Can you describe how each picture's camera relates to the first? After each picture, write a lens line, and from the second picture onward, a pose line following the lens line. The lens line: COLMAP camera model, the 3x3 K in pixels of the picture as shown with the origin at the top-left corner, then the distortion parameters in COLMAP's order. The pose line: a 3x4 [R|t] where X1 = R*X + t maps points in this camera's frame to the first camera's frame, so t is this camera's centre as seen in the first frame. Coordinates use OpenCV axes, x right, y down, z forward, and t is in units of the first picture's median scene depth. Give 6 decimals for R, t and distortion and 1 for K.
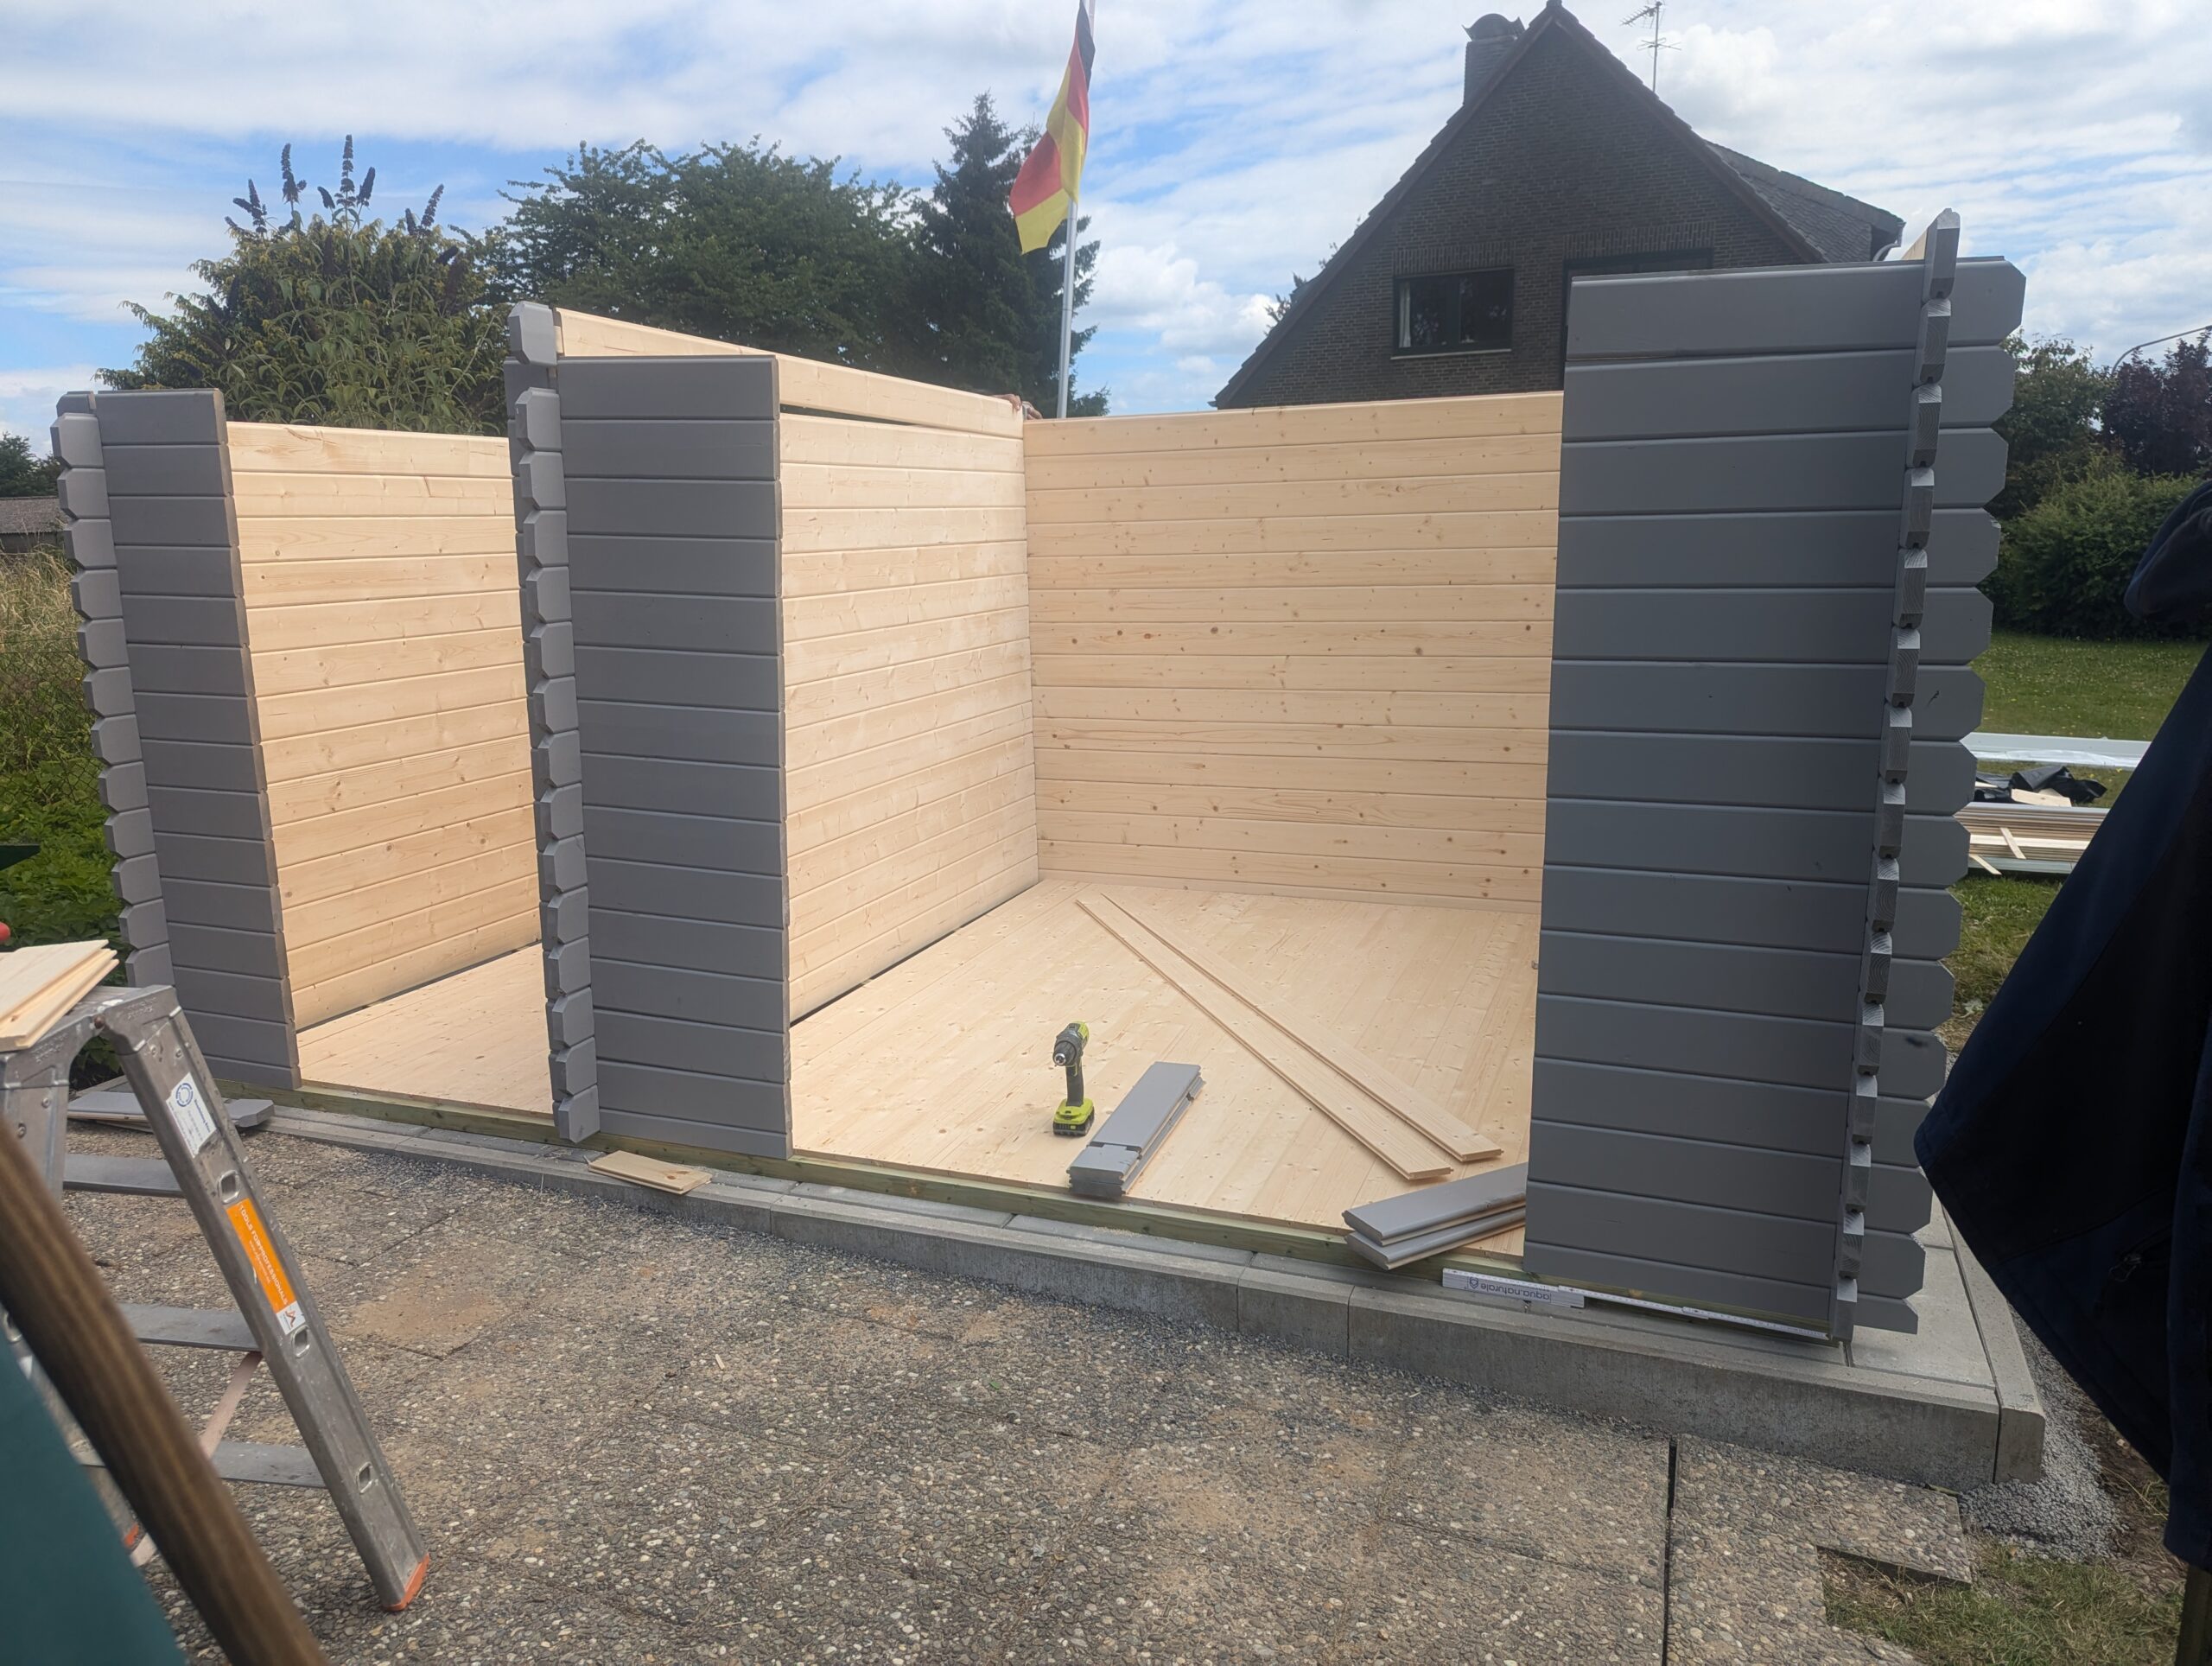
lens RADIAL K [[1578.5, 0, 1087.4], [0, 1578.5, 832.6], [0, 0, 1]] dist [0.040194, -0.028049]
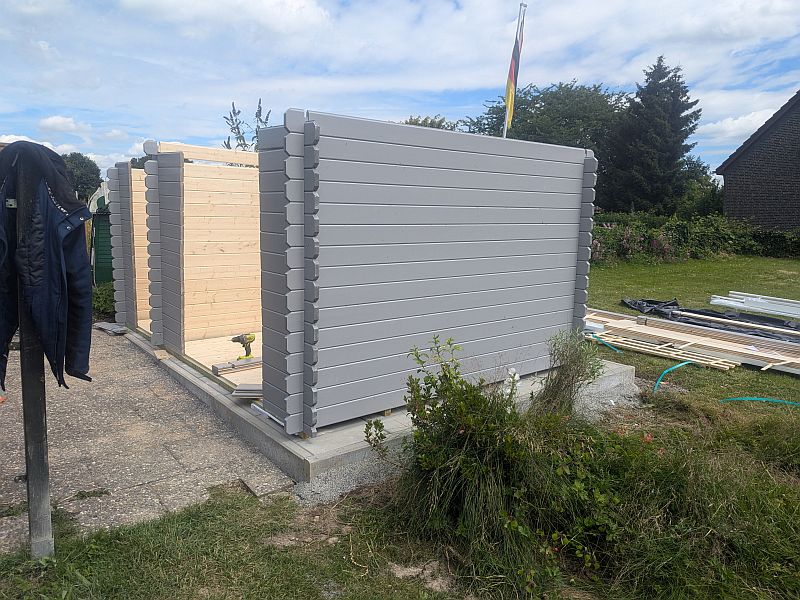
lens RADIAL K [[568.2, 0, 405.0], [0, 568.2, 296.8], [0, 0, 1]] dist [0.053312, -0.040546]
pose [[0.870622, 0.108281, -0.479888, 1.184165], [-0.133113, 0.990939, -0.017904, 0.018820], [0.473601, 0.079467, 0.877147, 0.022067]]
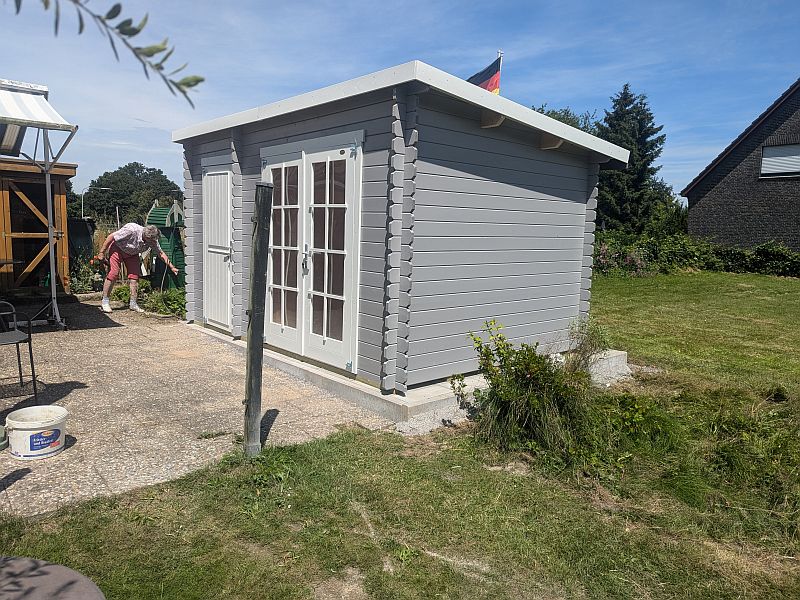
lens RADIAL K [[568.2, 0, 398.5], [0, 568.2, 293.3], [0, 0, 1]] dist [0.053312, -0.040546]
pose [[0.888783, 0.095094, -0.448354, 1.159789], [-0.134942, 0.989172, -0.057700, 0.128278], [0.438012, 0.111784, 0.891992, -0.458423]]
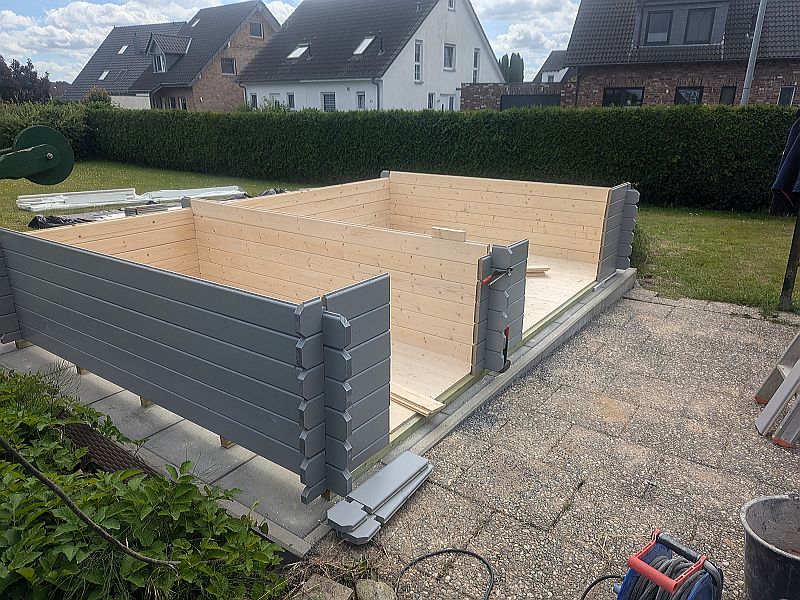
lens RADIAL K [[568.2, 0, 401.1], [0, 568.2, 298.4], [0, 0, 1]] dist [0.053312, -0.040546]
pose [[0.228194, -0.285888, 0.930696, -1.481068], [0.181896, 0.951605, 0.247713, -0.201522], [-0.956473, 0.112763, 0.269153, 1.159691]]
